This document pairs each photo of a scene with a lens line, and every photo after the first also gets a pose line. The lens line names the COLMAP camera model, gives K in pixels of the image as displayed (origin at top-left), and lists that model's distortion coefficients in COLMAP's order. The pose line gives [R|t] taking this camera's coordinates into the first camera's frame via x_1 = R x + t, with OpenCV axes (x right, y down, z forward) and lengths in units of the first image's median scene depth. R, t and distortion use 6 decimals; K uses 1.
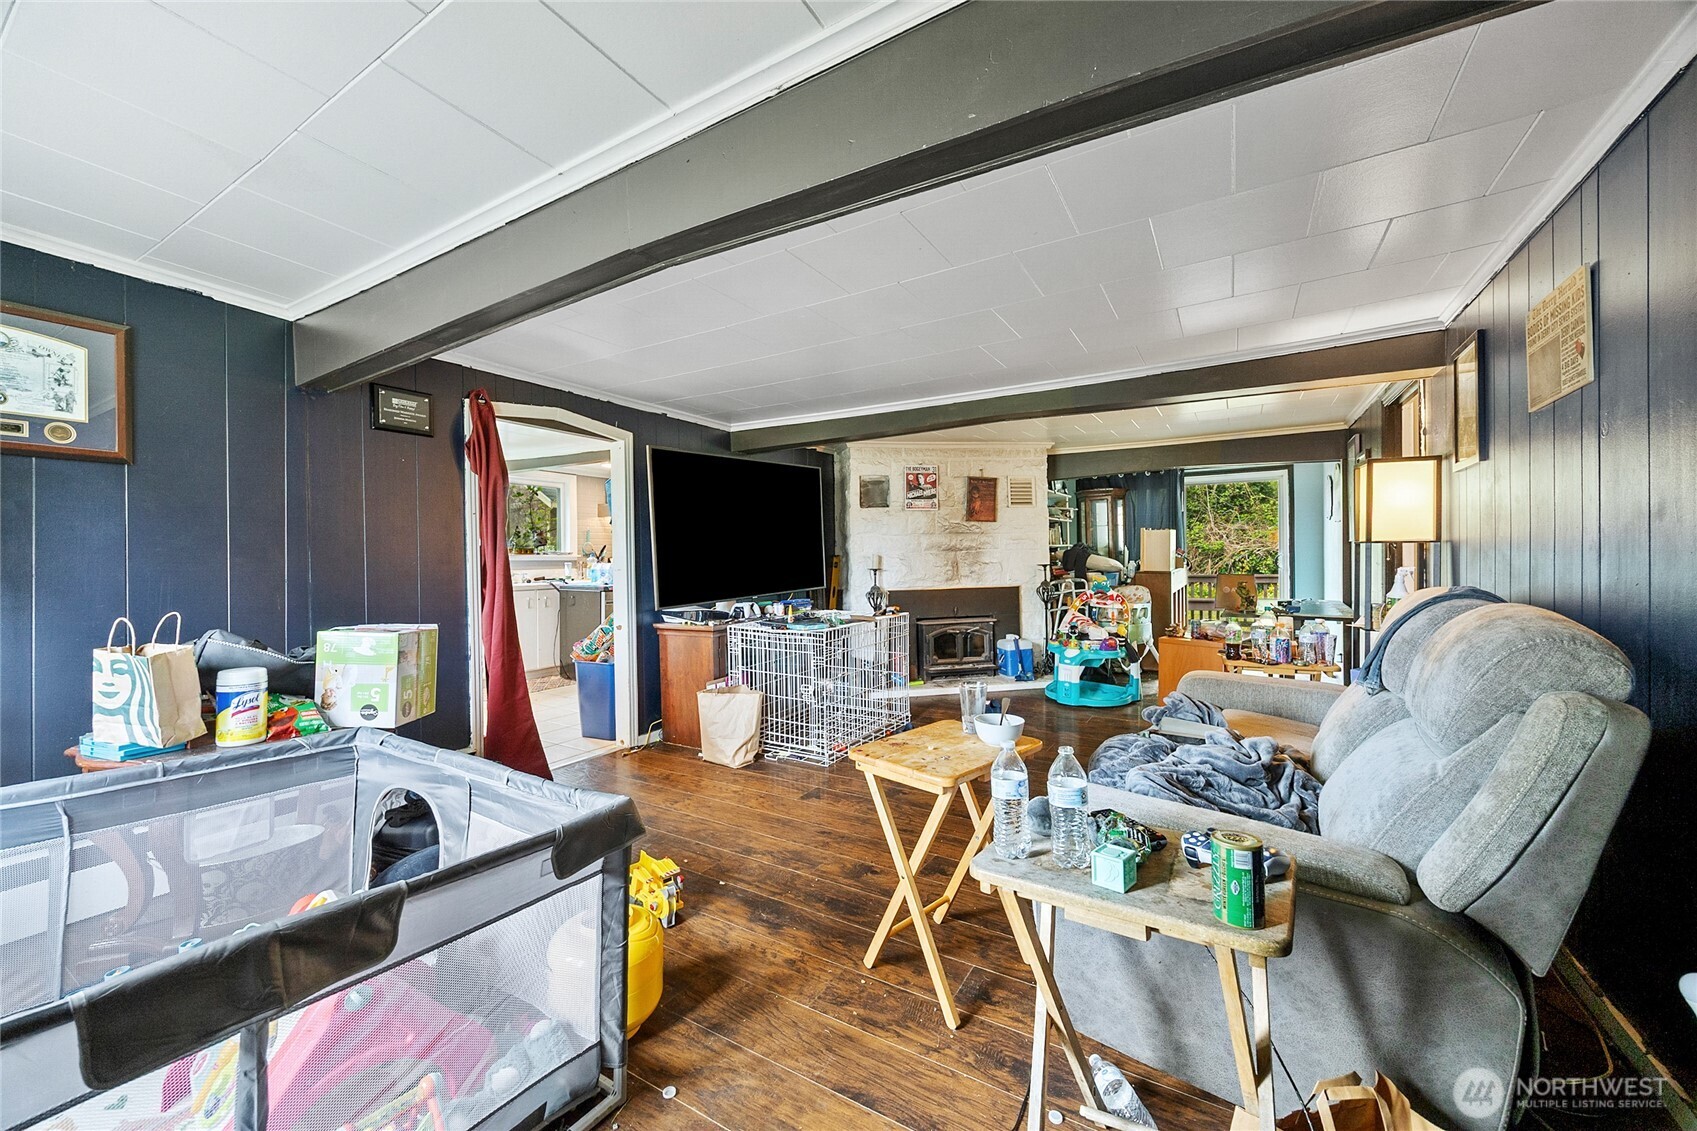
lens RADIAL K [[649.2, 0, 845.4], [0, 649.2, 567.0], [0, 0, 1]] dist [0.000240, 0.000174]
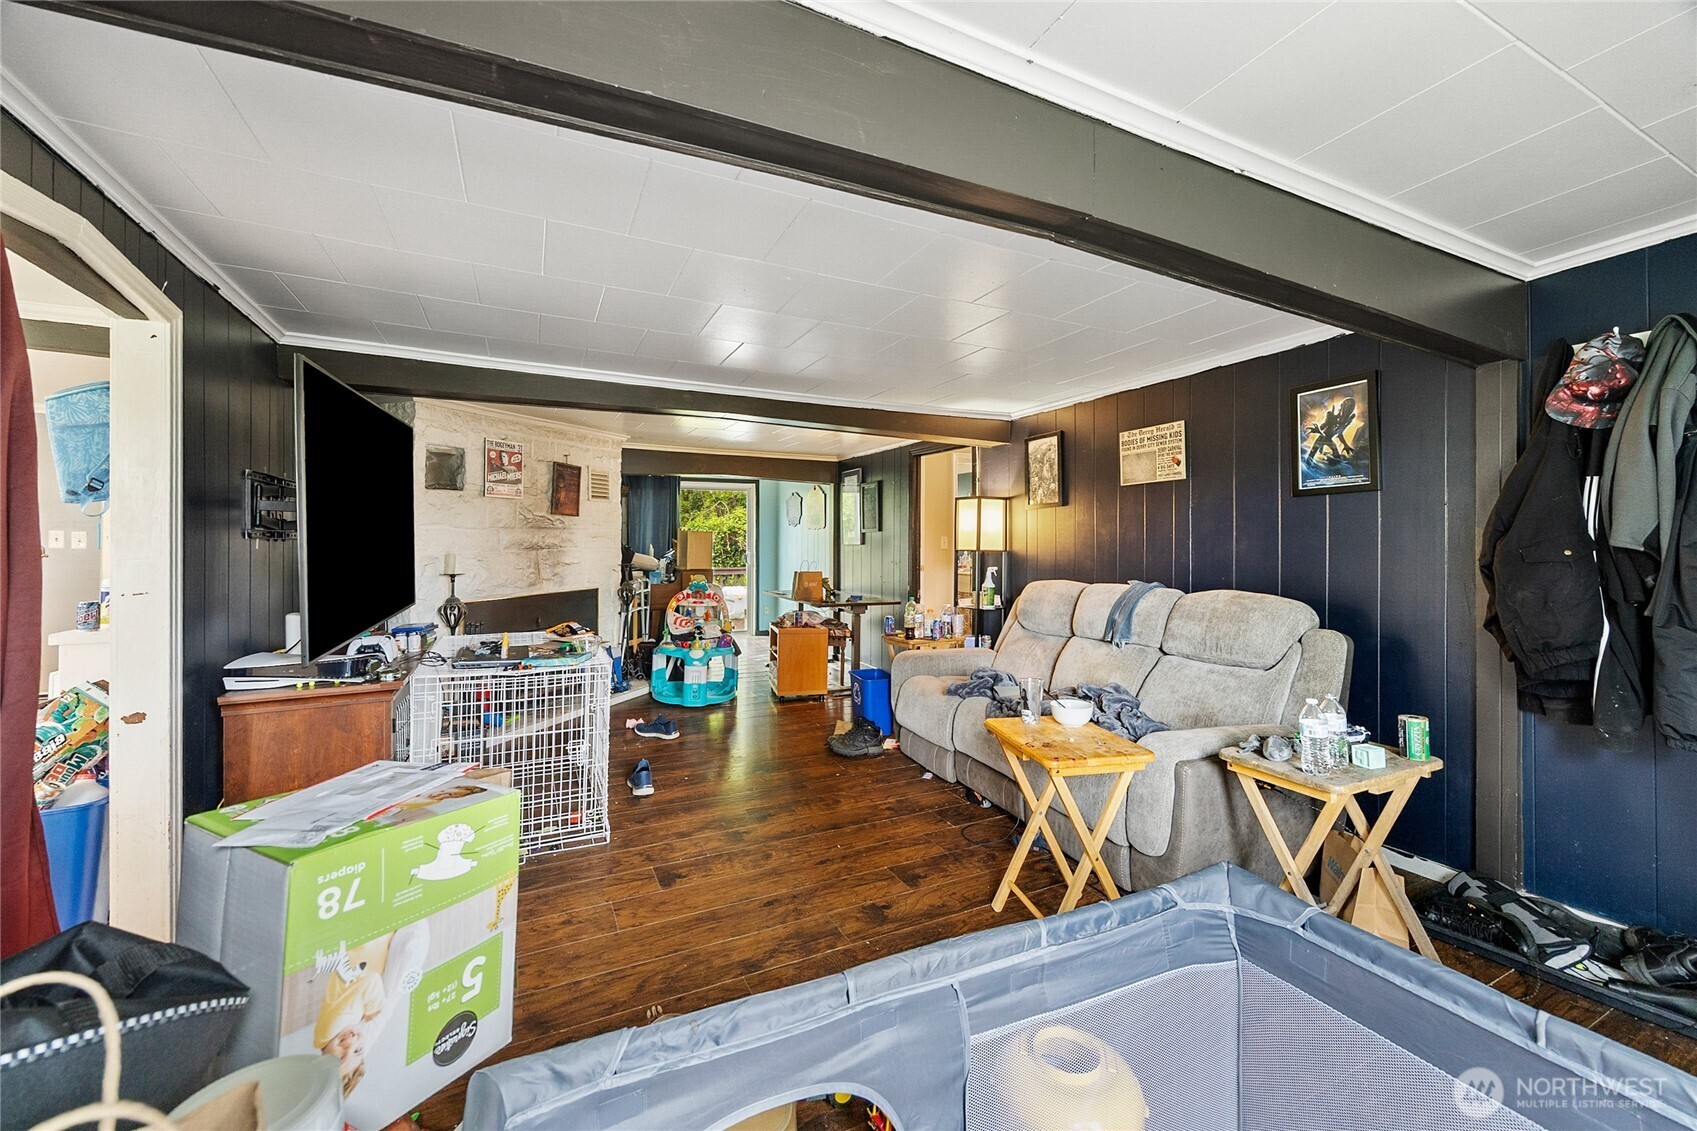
lens RADIAL K [[660.2, 0, 843.4], [0, 660.2, 546.5], [0, 0, 1]] dist [-0.000552, 0.000291]
pose [[0.542779, 0.008752, 0.839830, -0.331305], [0.007180, 0.999861, -0.015061, -0.013480], [-0.839845, 0.014205, 0.542641, 0.223205]]
